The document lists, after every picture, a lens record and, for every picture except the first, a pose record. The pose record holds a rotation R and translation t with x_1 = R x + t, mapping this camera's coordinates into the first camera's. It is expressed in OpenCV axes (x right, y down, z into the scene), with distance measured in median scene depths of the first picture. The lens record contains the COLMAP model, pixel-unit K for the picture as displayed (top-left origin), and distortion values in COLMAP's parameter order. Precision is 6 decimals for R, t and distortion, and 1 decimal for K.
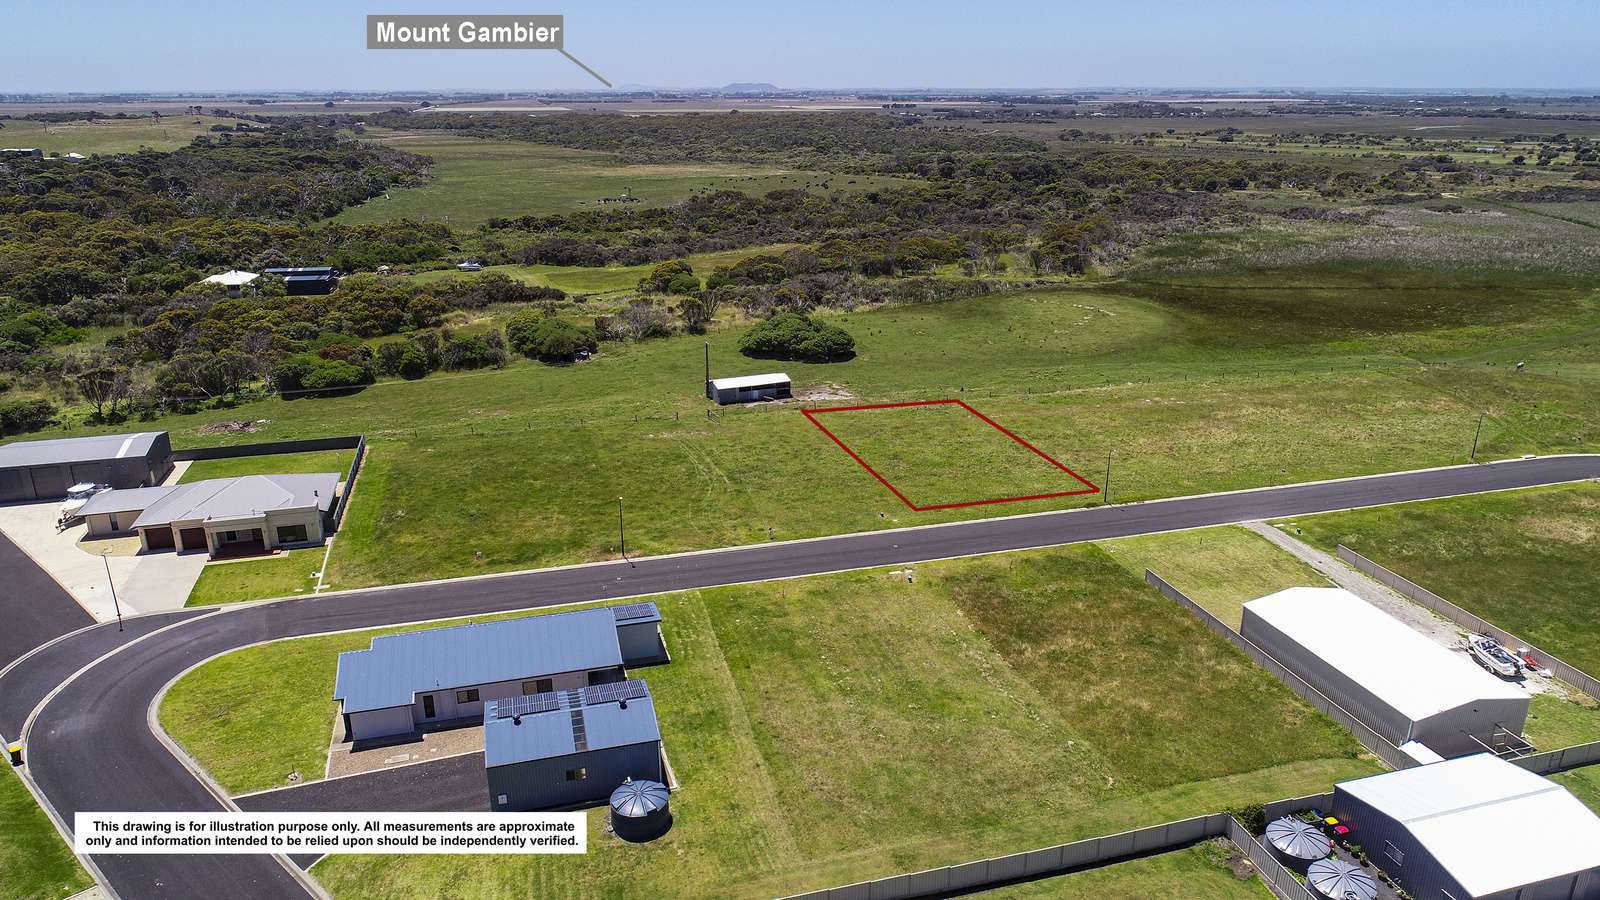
lens RADIAL K [[1046.6, 0, 800.0], [0, 1046.6, 450.0], [0, 0, 1]] dist [-0.006909, -0.000984]
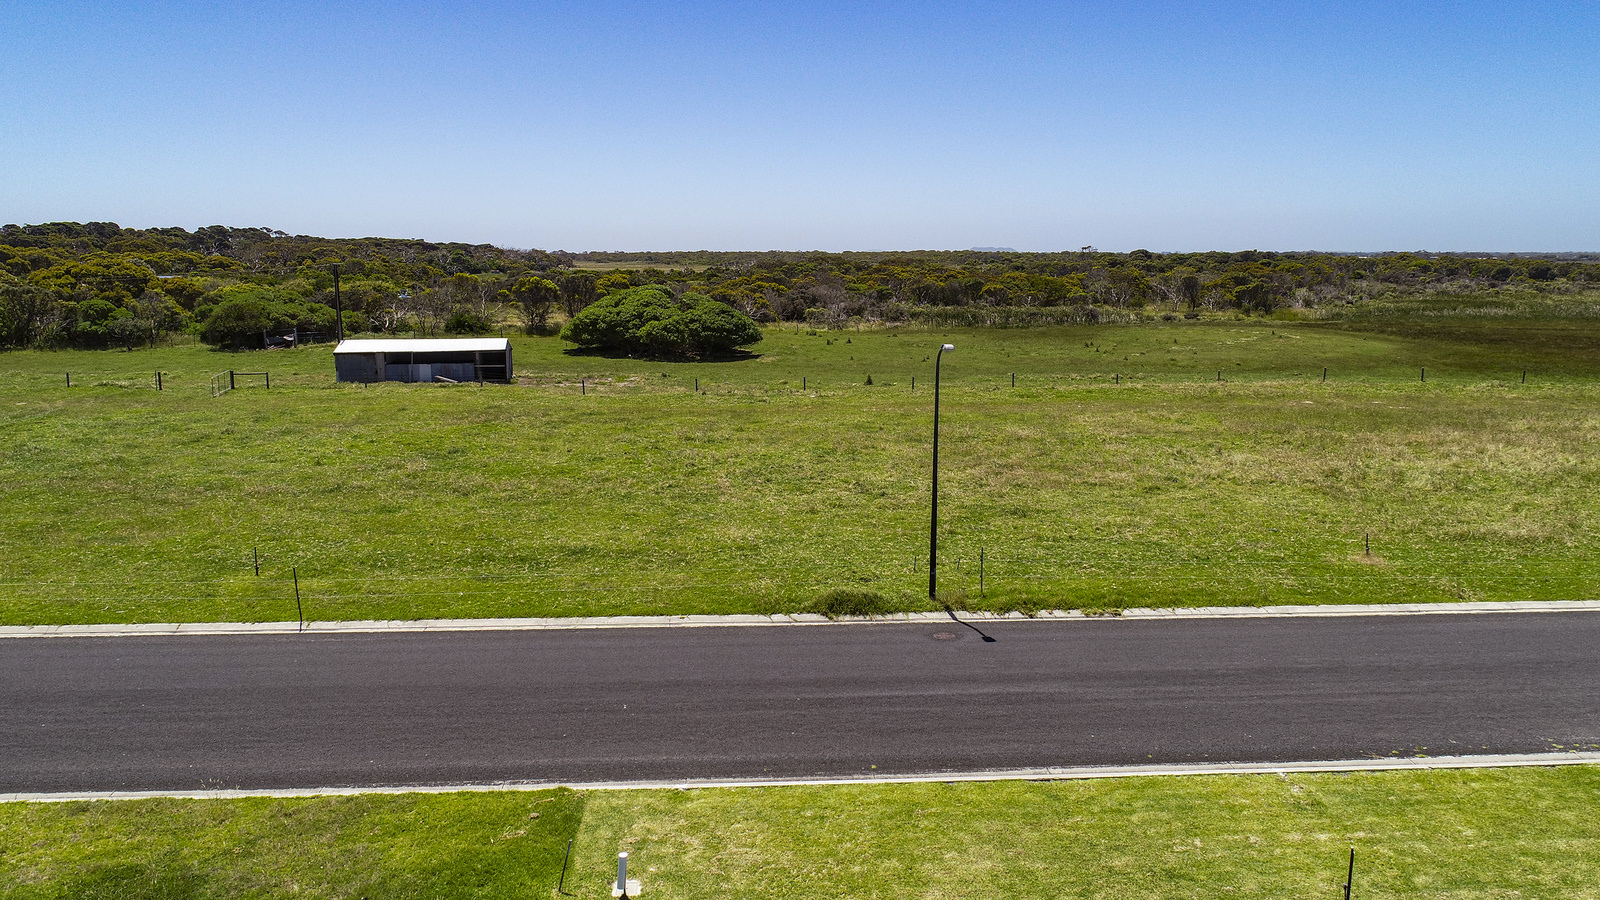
lens RADIAL K [[1046.6, 0, 800.0], [0, 1046.6, 450.0], [0, 0, 1]] dist [-0.006909, -0.000984]
pose [[0.973672, 0.034336, -0.225351, 0.203512], [-0.068132, 0.987236, -0.143957, 0.034178], [0.217532, 0.155521, 0.963584, 0.502737]]
